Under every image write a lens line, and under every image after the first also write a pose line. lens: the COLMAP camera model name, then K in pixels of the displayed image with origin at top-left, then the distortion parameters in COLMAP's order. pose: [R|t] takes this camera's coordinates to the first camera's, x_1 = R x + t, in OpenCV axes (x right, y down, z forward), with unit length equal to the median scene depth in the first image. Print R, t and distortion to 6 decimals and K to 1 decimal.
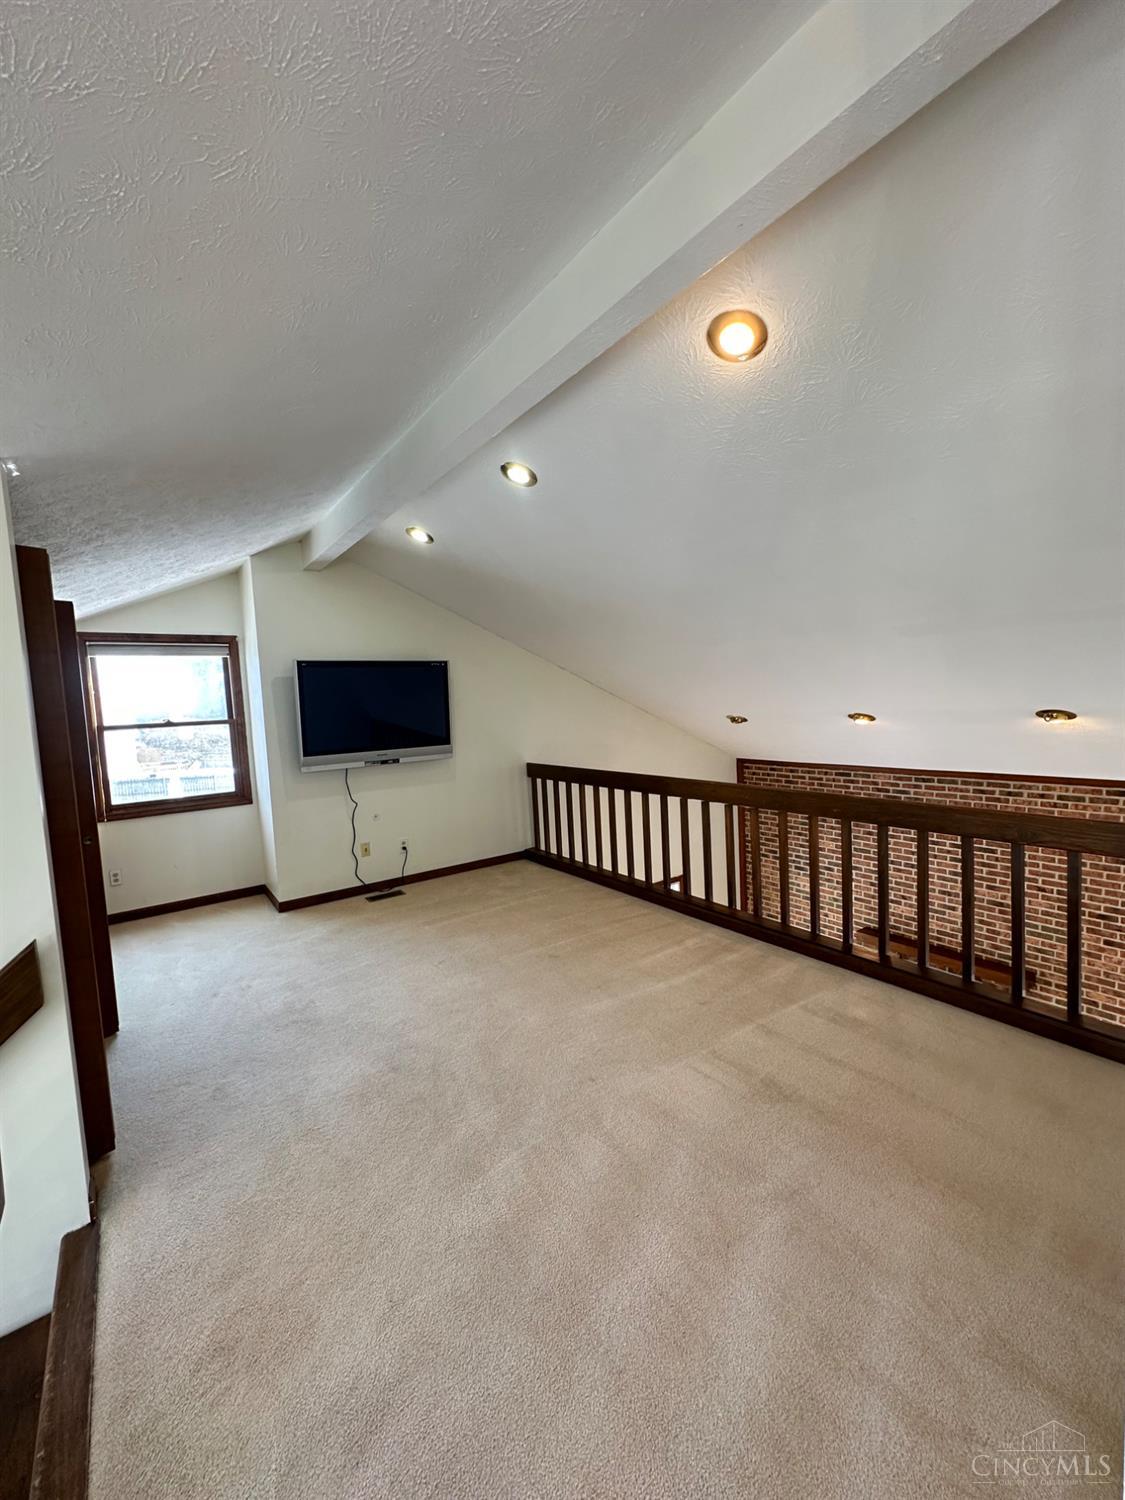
lens RADIAL K [[596.3, 0, 565.9], [0, 596.3, 747.1], [0, 0, 1]] dist [-0.001173, -0.000110]
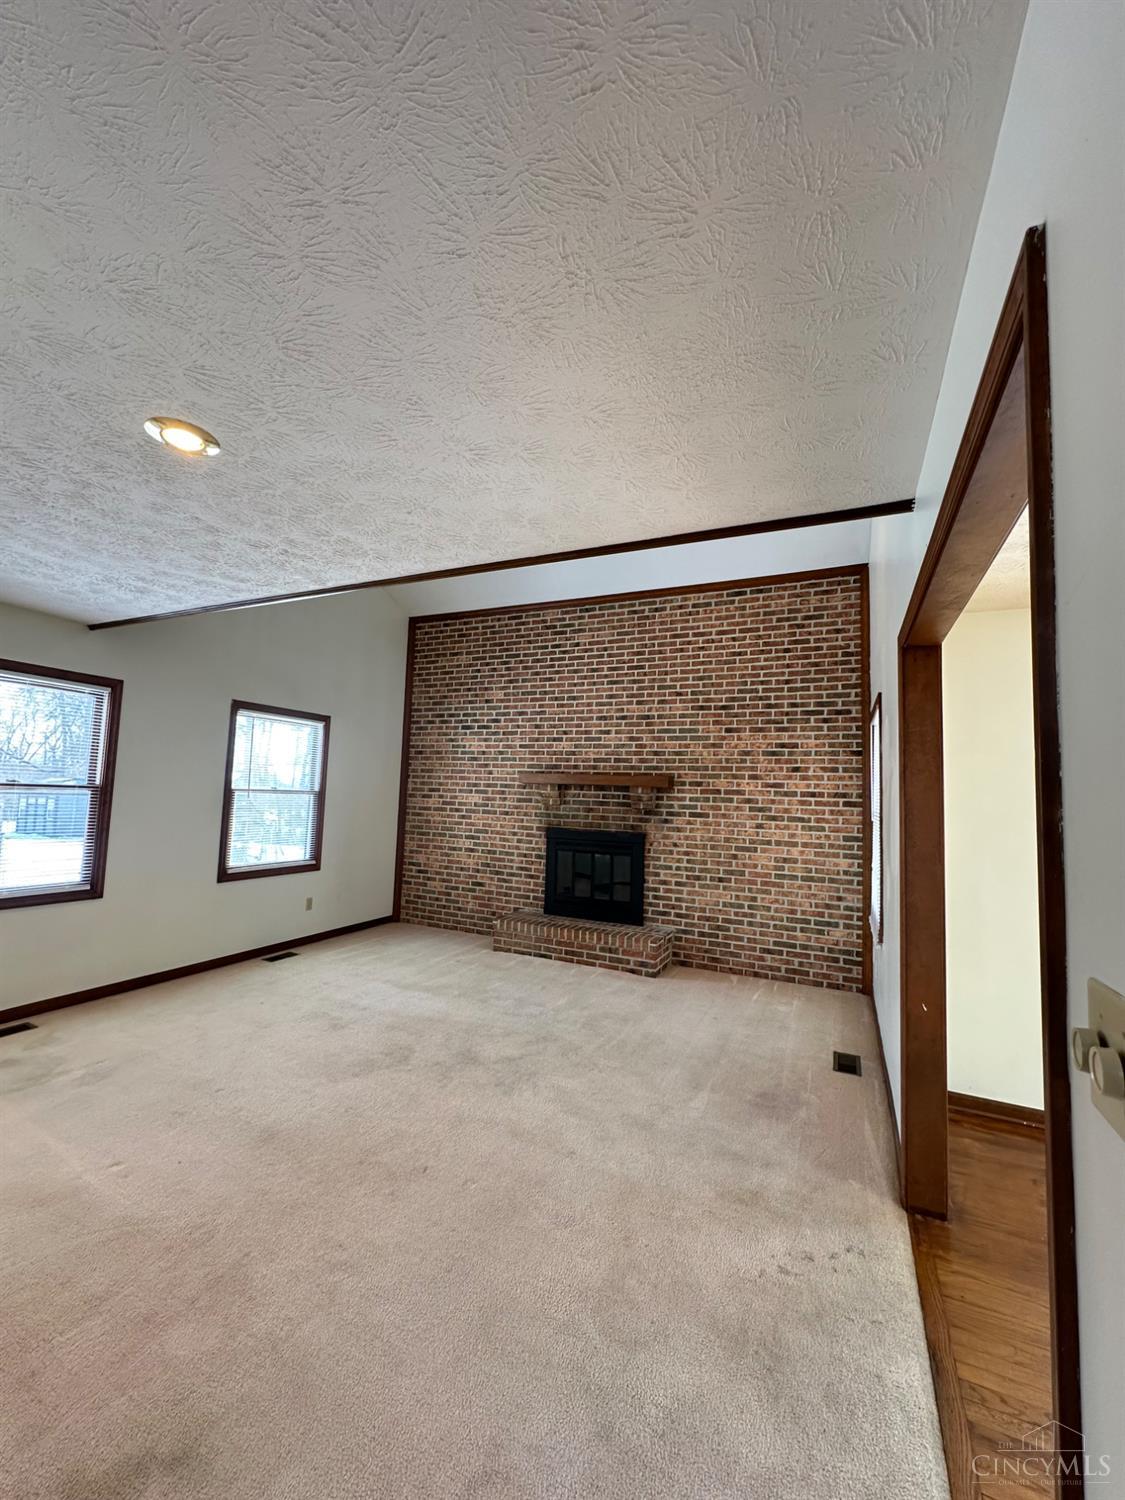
lens RADIAL K [[596.3, 0, 565.6], [0, 596.3, 749.1], [0, 0, 1]] dist [-0.001173, -0.000110]
pose [[0.873742, 0.112868, 0.473113, 0.118861], [-0.040201, 0.986133, -0.161013, 0.462698], [-0.484726, 0.121664, 0.866163, 0.173350]]
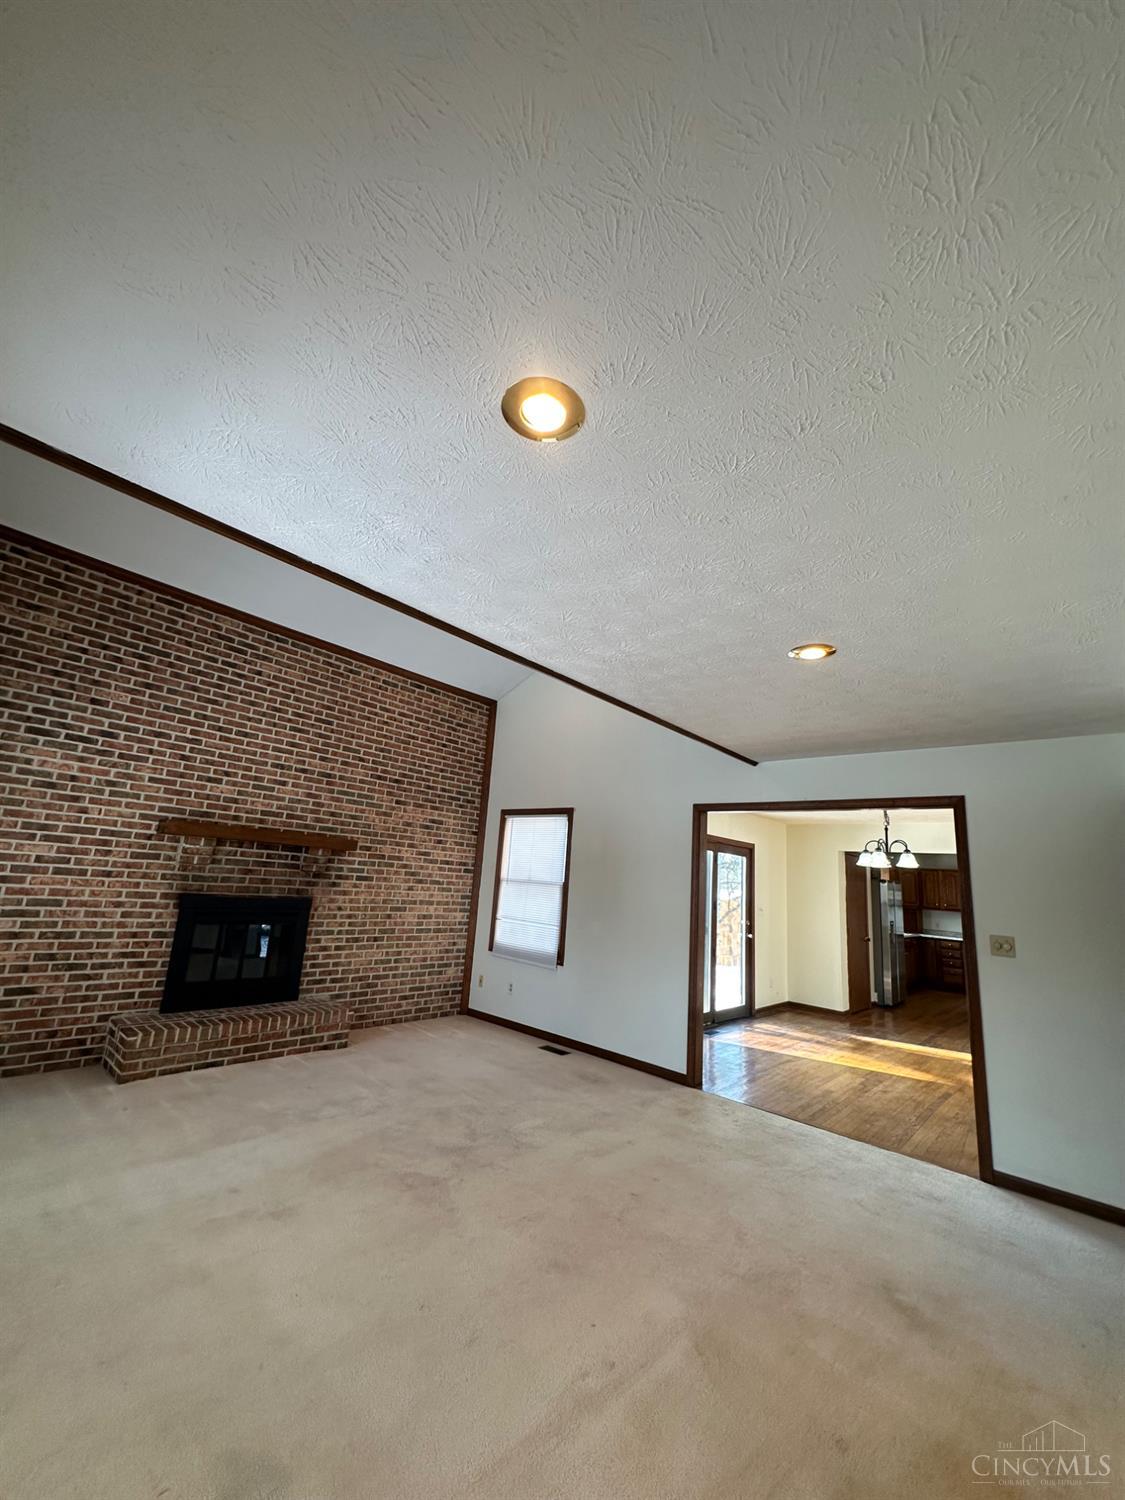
lens RADIAL K [[596.3, 0, 561.2], [0, 596.3, 749.8], [0, 0, 1]] dist [-0.001173, -0.000110]
pose [[-0.204395, 0.238731, 0.949331, -0.290564], [0.005843, 0.970086, -0.242692, 0.440788], [-0.978871, -0.044058, -0.199675, 0.774658]]
